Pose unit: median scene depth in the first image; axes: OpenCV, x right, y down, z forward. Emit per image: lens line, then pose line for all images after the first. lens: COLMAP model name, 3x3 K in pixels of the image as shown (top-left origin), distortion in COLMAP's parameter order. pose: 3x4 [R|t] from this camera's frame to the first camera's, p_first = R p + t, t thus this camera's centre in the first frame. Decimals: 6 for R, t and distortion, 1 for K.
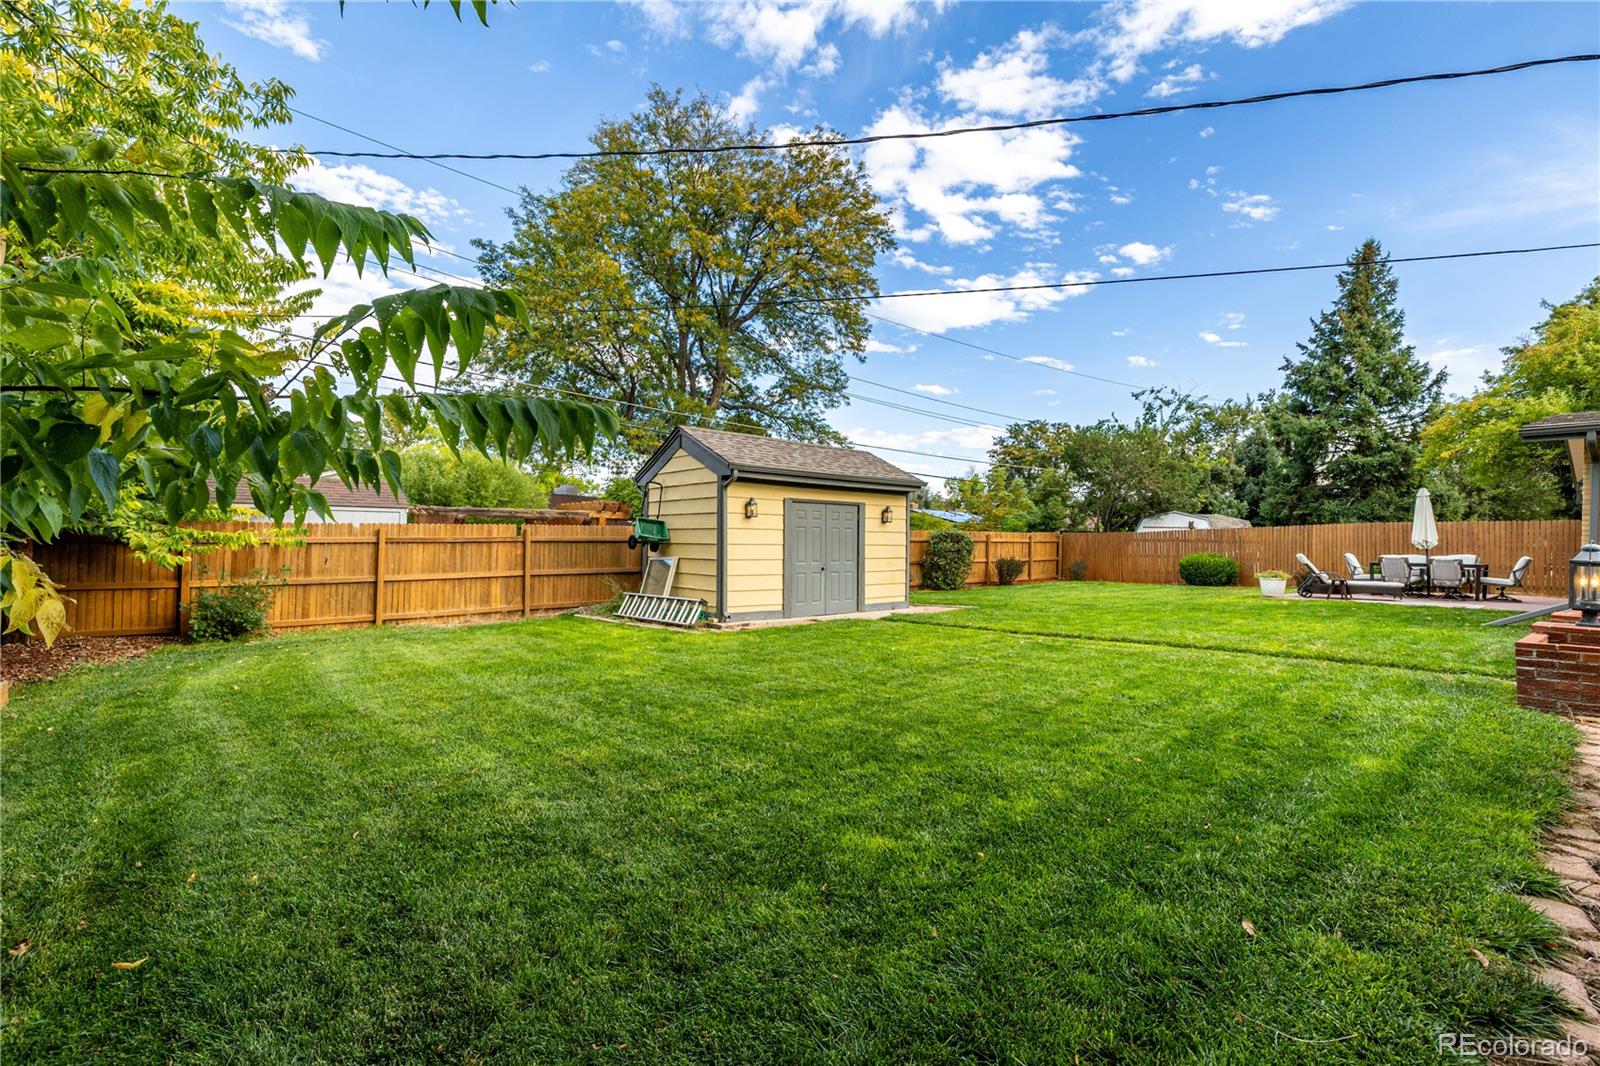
lens RADIAL K [[702.7, 0, 802.0], [0, 702.7, 530.4], [0, 0, 1]] dist [-0.000730, 0.000018]
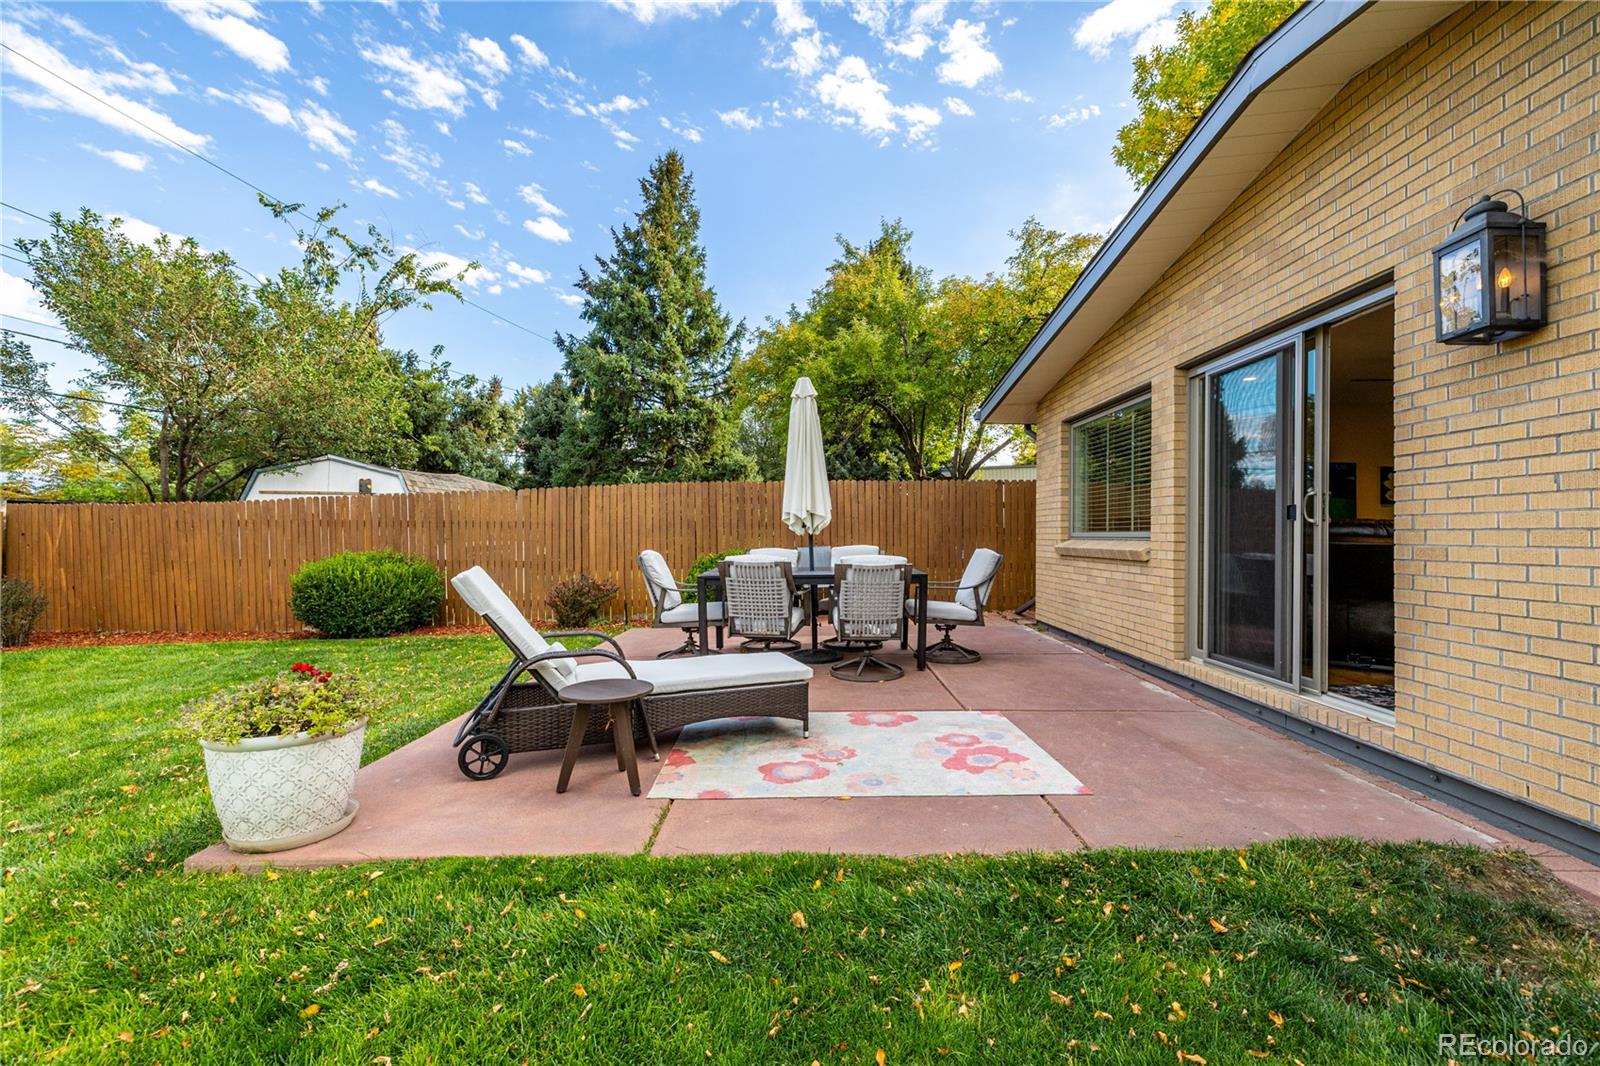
lens RADIAL K [[702.7, 0, 800.2], [0, 702.7, 535.2], [0, 0, 1]] dist [-0.000730, 0.000018]
pose [[0.649942, -0.021290, 0.759685, 0.299132], [0.002091, 0.999654, 0.026226, 0.008794], [-0.759981, -0.015457, 0.649762, 0.380872]]
